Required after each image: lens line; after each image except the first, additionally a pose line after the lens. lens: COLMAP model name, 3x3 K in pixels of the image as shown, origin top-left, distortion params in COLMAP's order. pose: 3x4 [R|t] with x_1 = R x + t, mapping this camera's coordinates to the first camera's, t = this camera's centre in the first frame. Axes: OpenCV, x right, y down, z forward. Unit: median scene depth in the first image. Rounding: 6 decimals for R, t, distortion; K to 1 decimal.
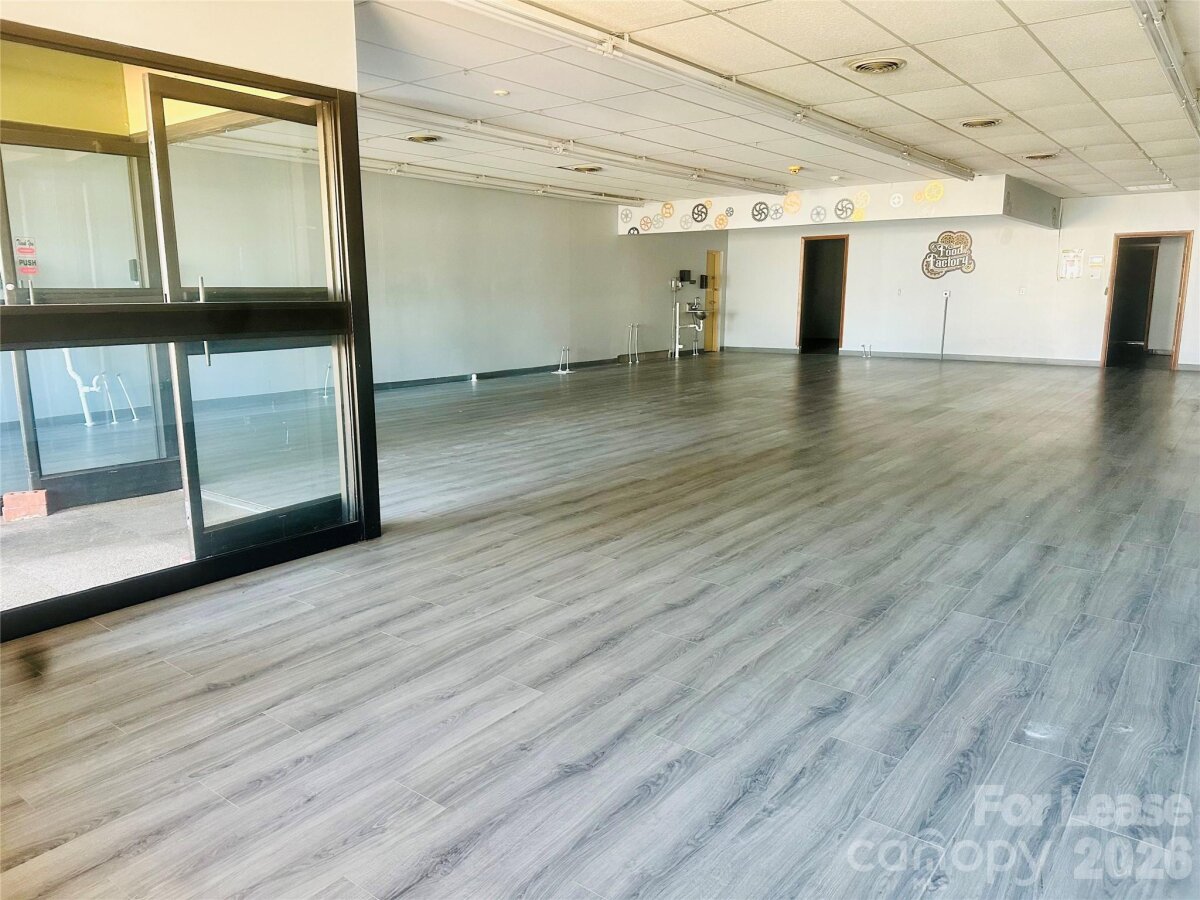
lens RADIAL K [[837.4, 0, 591.9], [0, 837.4, 453.8], [0, 0, 1]] dist [0.087898, -0.114253]
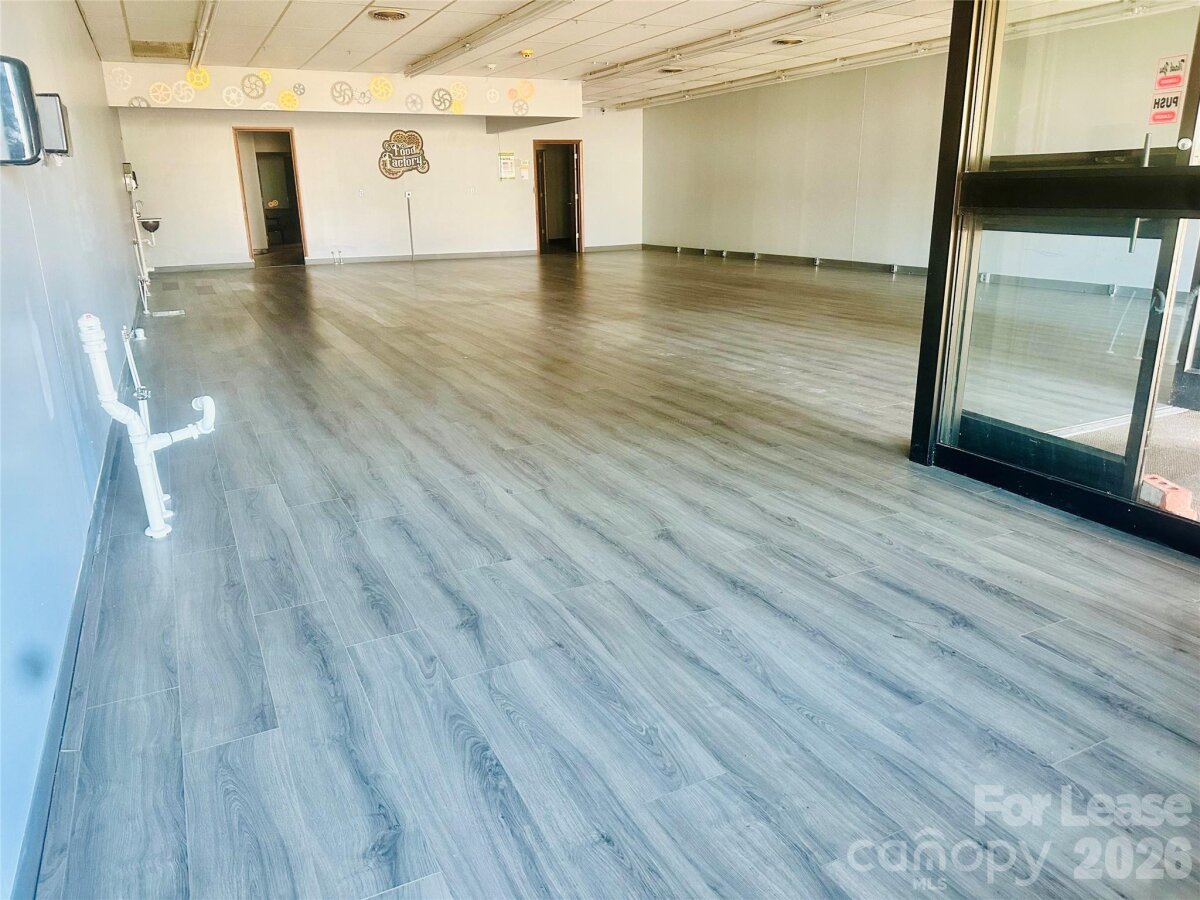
lens RADIAL K [[837.4, 0, 591.9], [0, 837.4, 453.8], [0, 0, 1]] dist [0.087898, -0.114253]
pose [[0.464167, -0.273357, 0.842511, -0.457587], [0.189029, 0.959845, 0.207284, -0.062854], [-0.865342, 0.063044, 0.497200, 0.349216]]
